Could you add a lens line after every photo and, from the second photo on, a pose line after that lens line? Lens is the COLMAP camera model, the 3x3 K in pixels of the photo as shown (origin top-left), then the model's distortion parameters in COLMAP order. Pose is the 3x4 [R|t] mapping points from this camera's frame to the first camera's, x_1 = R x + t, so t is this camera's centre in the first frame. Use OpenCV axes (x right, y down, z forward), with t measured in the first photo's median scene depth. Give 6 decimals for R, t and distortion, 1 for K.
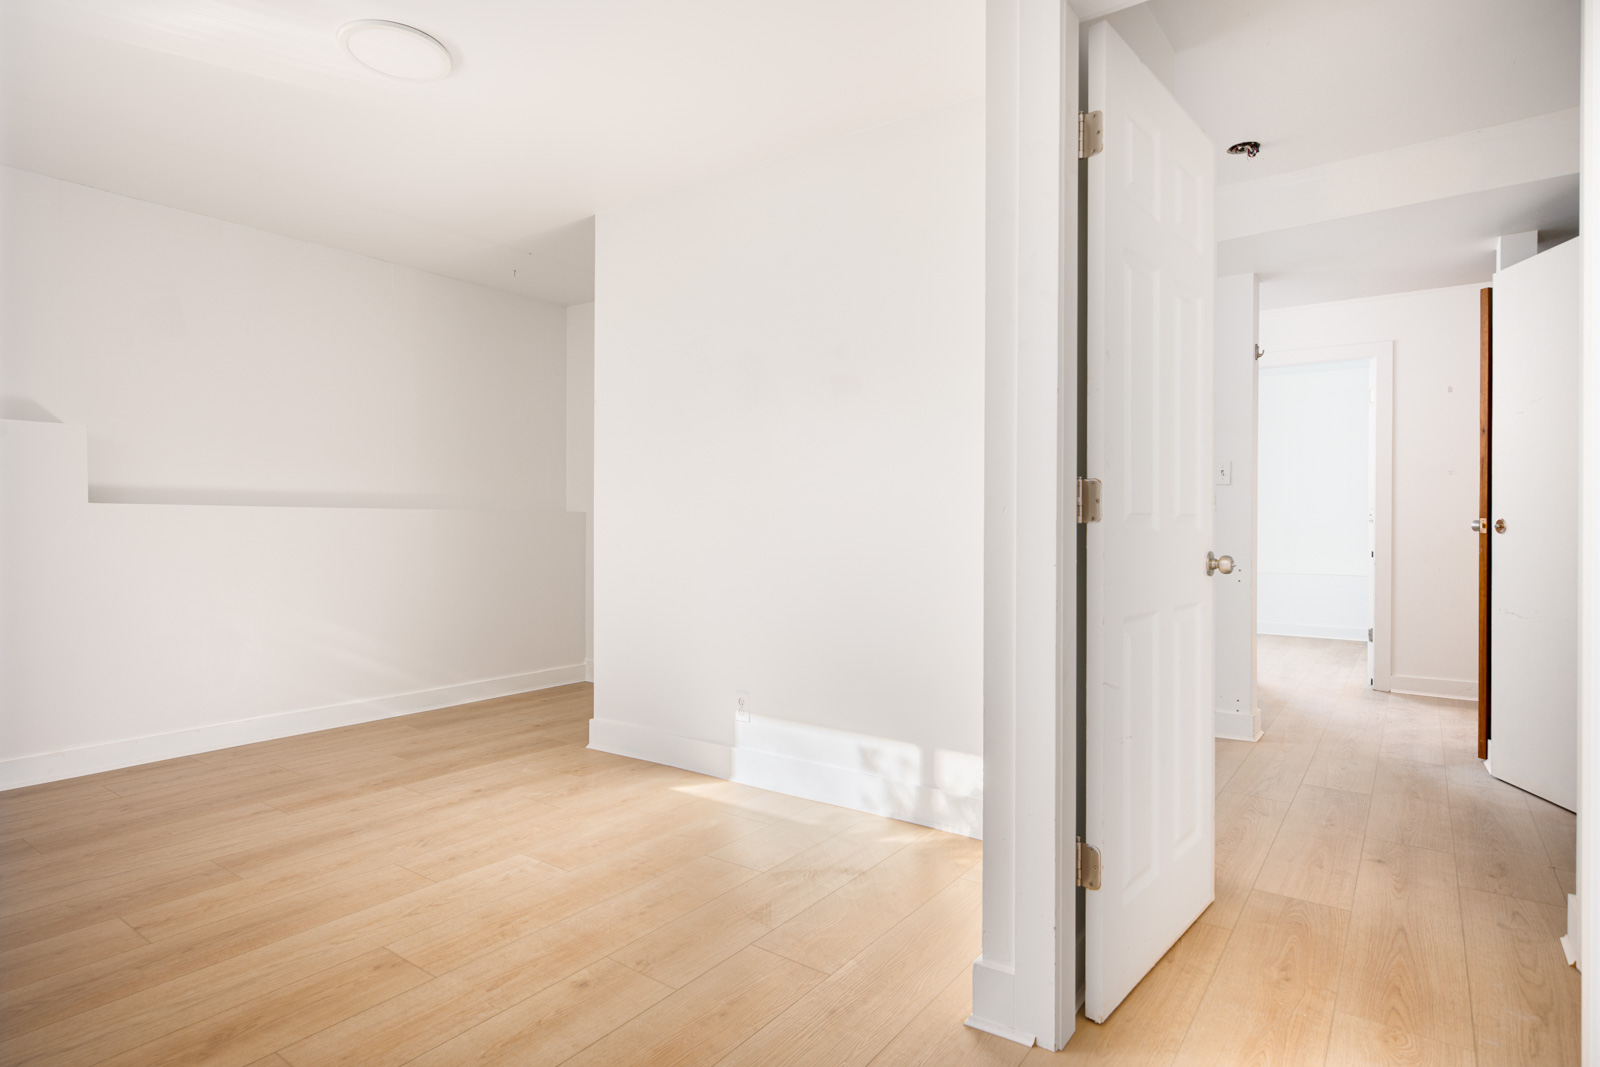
lens RADIAL K [[845.1, 0, 797.9], [0, 845.1, 540.5], [0, 0, 1]] dist [0.001720, -0.000767]
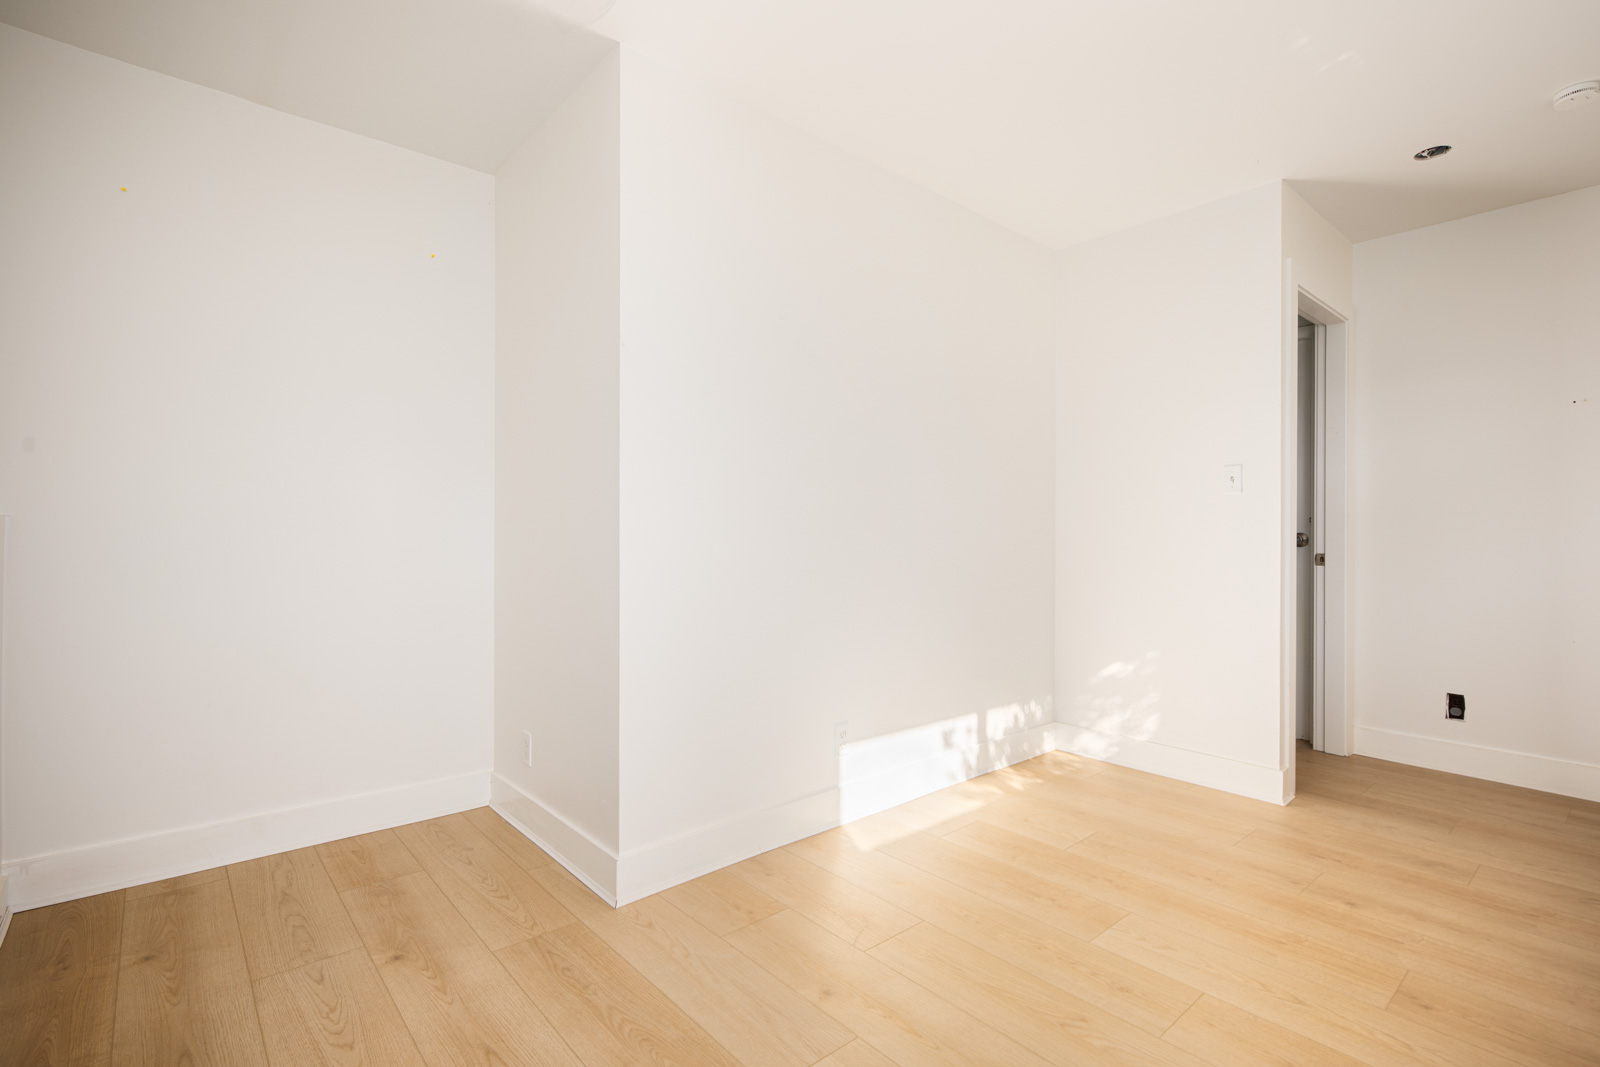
lens RADIAL K [[732.0, 0, 813.0], [0, 732.0, 529.7], [0, 0, 1]] dist [0.007940, -0.001018]
pose [[0.233860, -0.005824, 0.972253, -0.947218], [0.019889, 0.999801, 0.001205, -0.035646], [-0.972067, 0.019056, 0.233929, 0.945312]]
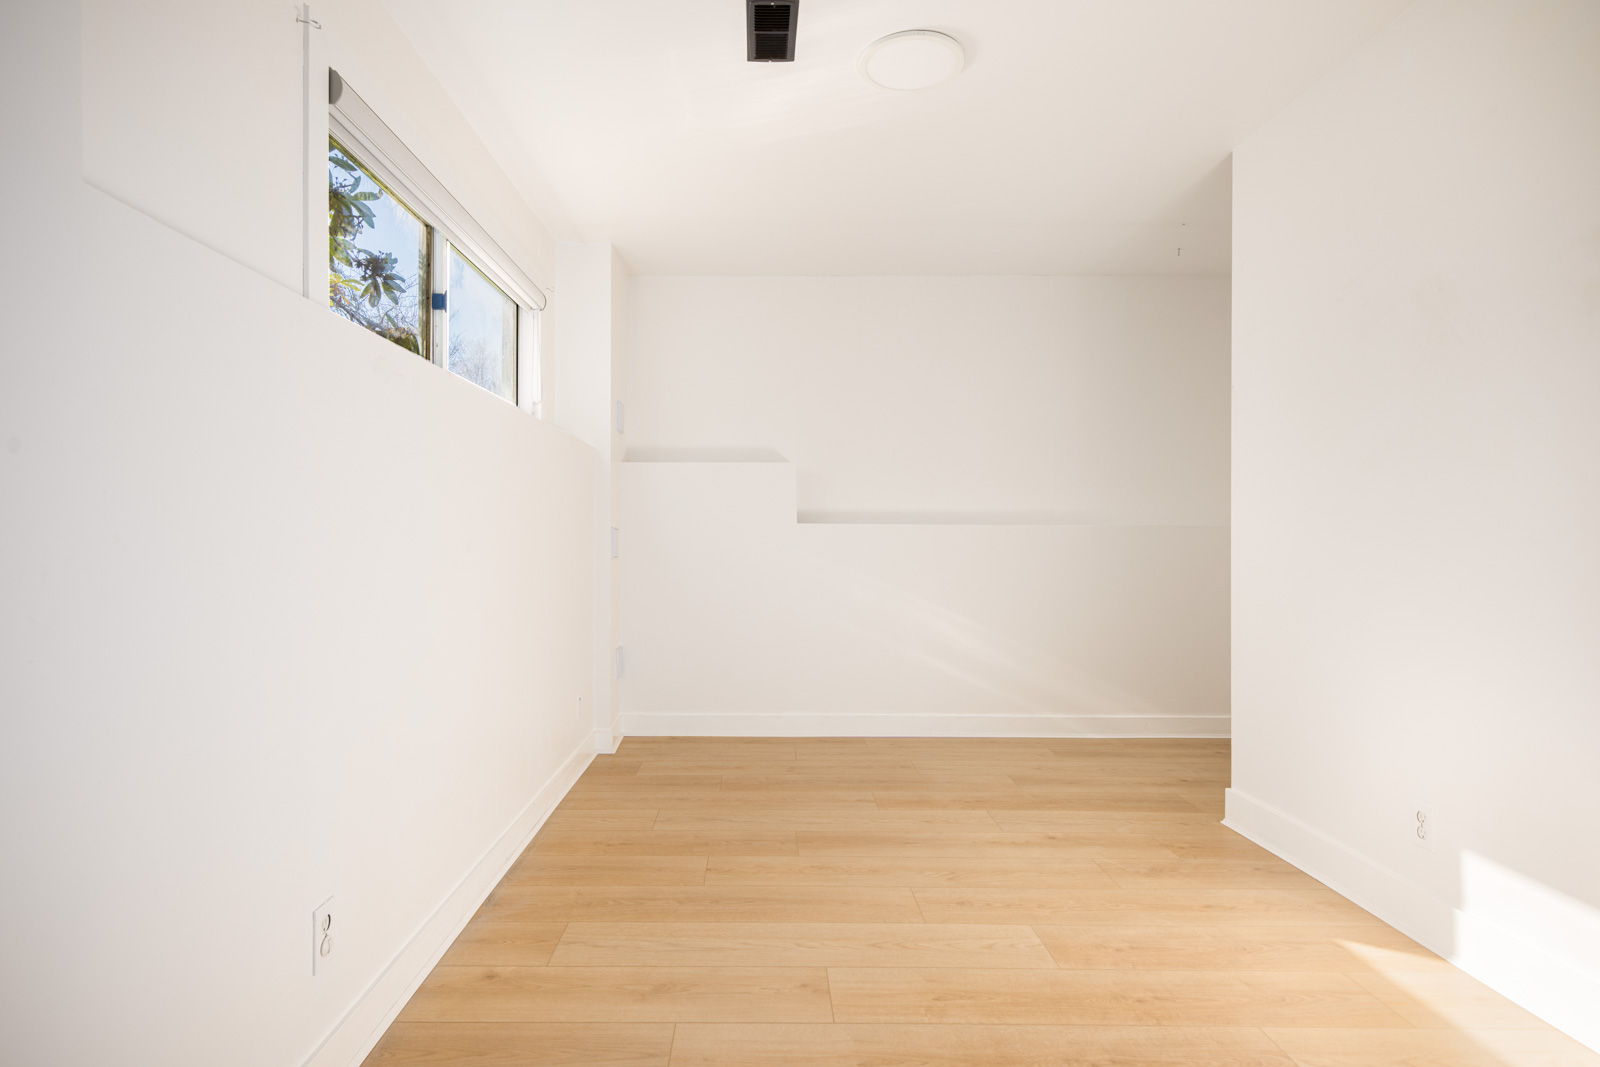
lens RADIAL K [[845.1, 0, 766.7], [0, 845.1, 529.8], [0, 0, 1]] dist [0.001720, -0.000767]
pose [[0.588858, -0.007388, -0.808203, 0.184666], [-0.017735, 0.999599, -0.022059, -0.006600], [0.808042, 0.027323, 0.588491, 0.232442]]
